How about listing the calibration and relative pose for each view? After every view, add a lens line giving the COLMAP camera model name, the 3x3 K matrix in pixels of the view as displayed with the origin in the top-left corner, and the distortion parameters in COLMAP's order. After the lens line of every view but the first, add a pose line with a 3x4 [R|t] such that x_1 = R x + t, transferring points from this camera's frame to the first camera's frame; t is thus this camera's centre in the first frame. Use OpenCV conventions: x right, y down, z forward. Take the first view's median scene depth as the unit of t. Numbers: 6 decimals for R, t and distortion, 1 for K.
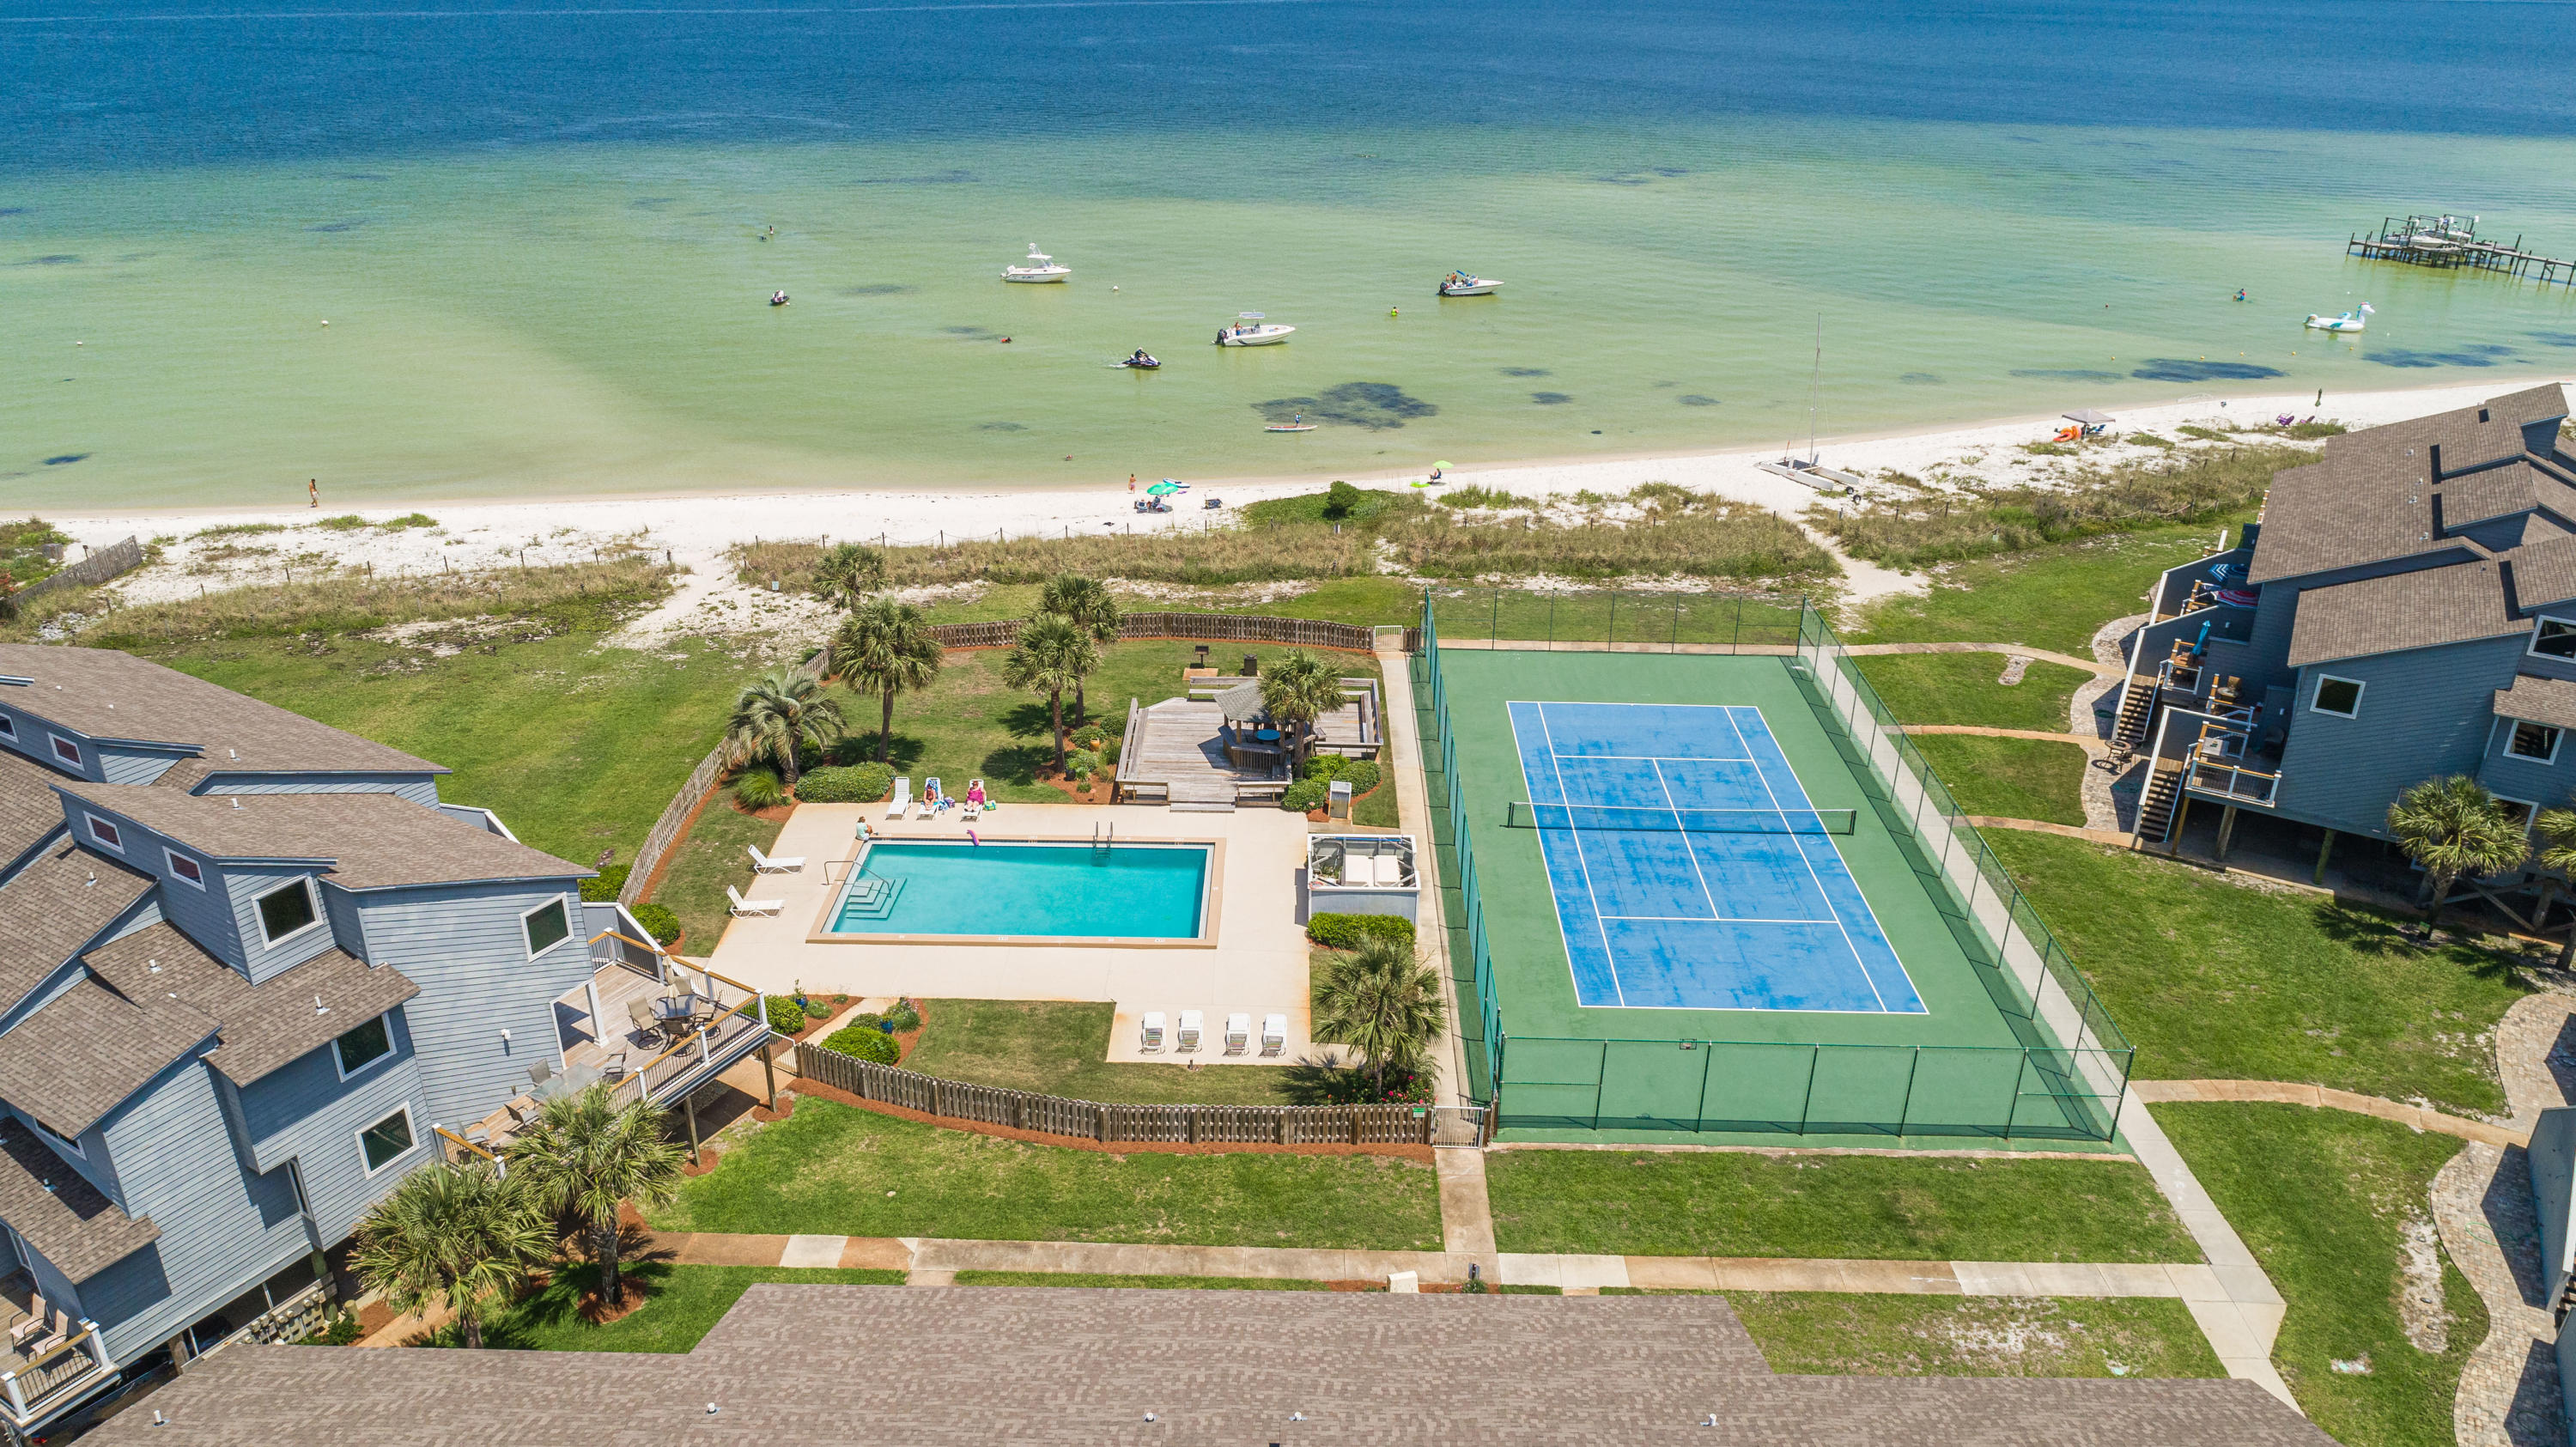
lens RADIAL K [[1745.5, 0, 1282.6], [0, 1745.5, 723.8], [0, 0, 1]] dist [-0.009971, 0.001623]
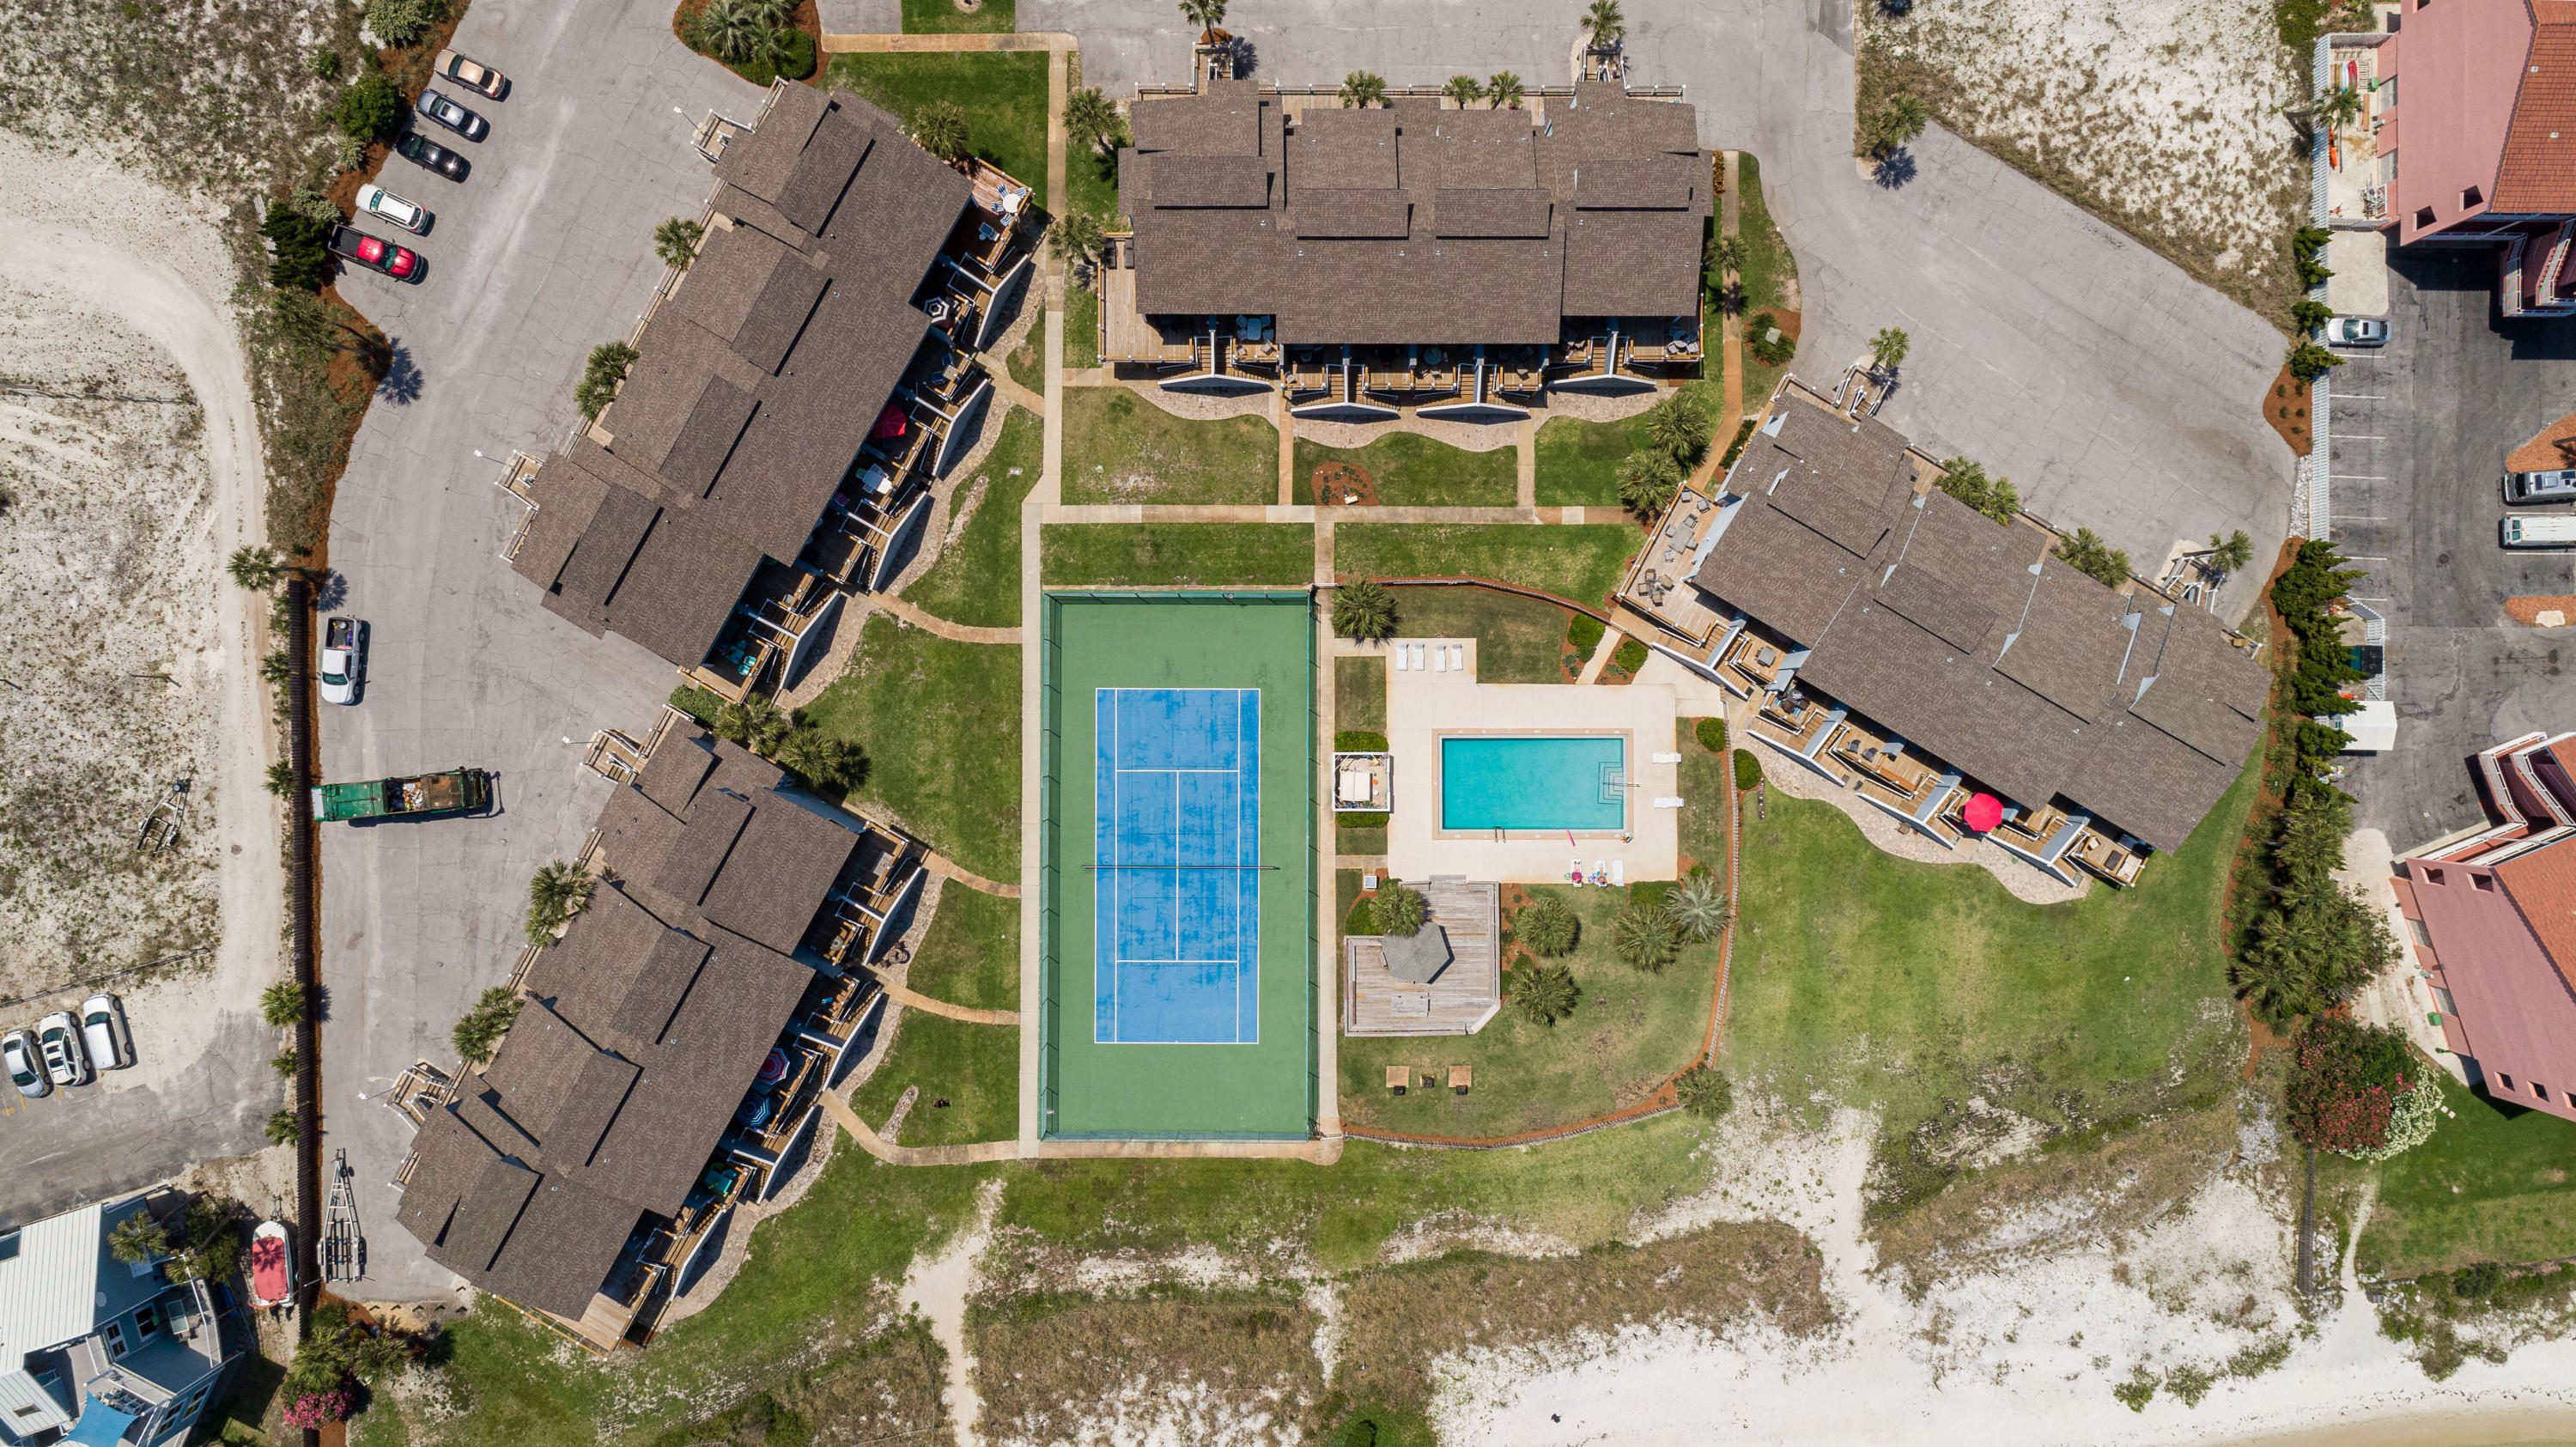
lens RADIAL K [[1745.5, 0, 1282.6], [0, 1745.5, 723.8], [0, 0, 1]] dist [-0.009971, 0.001623]
pose [[-0.999540, 0.014523, -0.026622, 0.164886], [-0.030240, -0.411429, 0.910940, -1.485700], [0.002276, 0.911326, 0.411679, 0.132161]]
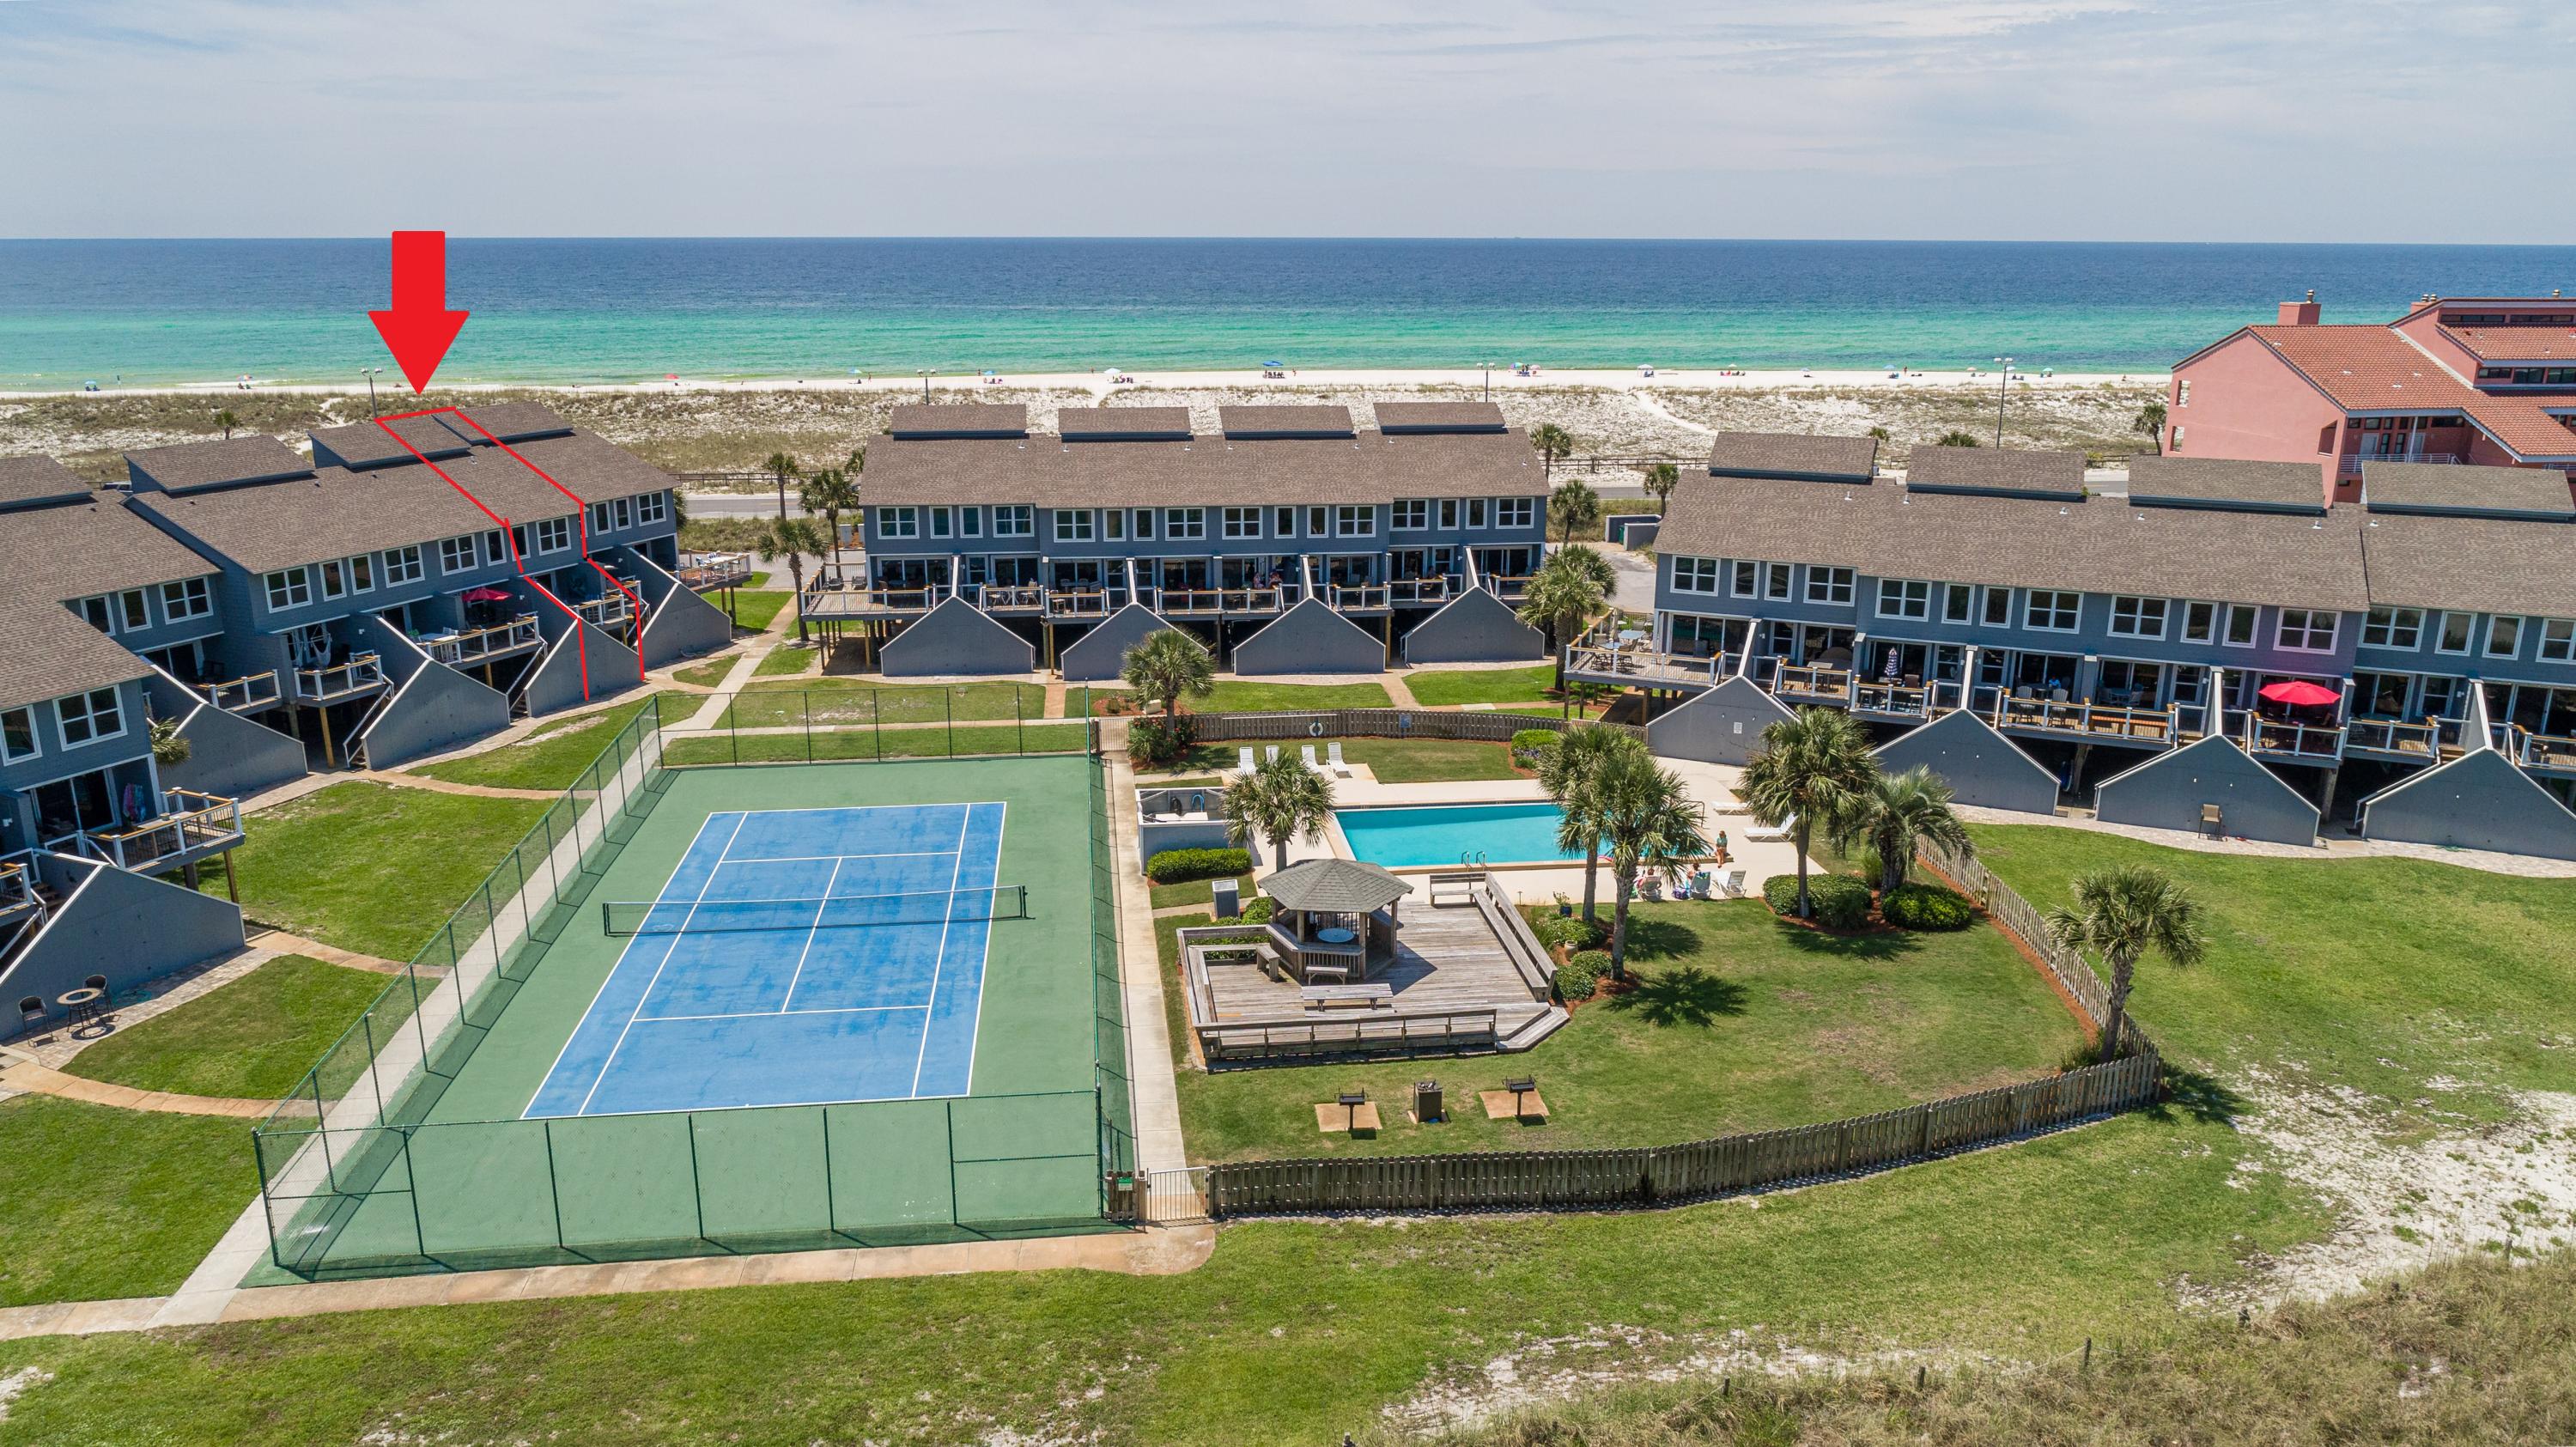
lens RADIAL K [[1745.5, 0, 1282.6], [0, 1745.5, 723.8], [0, 0, 1]] dist [-0.009971, 0.001623]
pose [[-0.991241, 0.023394, -0.129978, 0.111860], [-0.066189, 0.763658, 0.642219, -0.556989], [0.114283, 0.645197, -0.755421, 1.573673]]
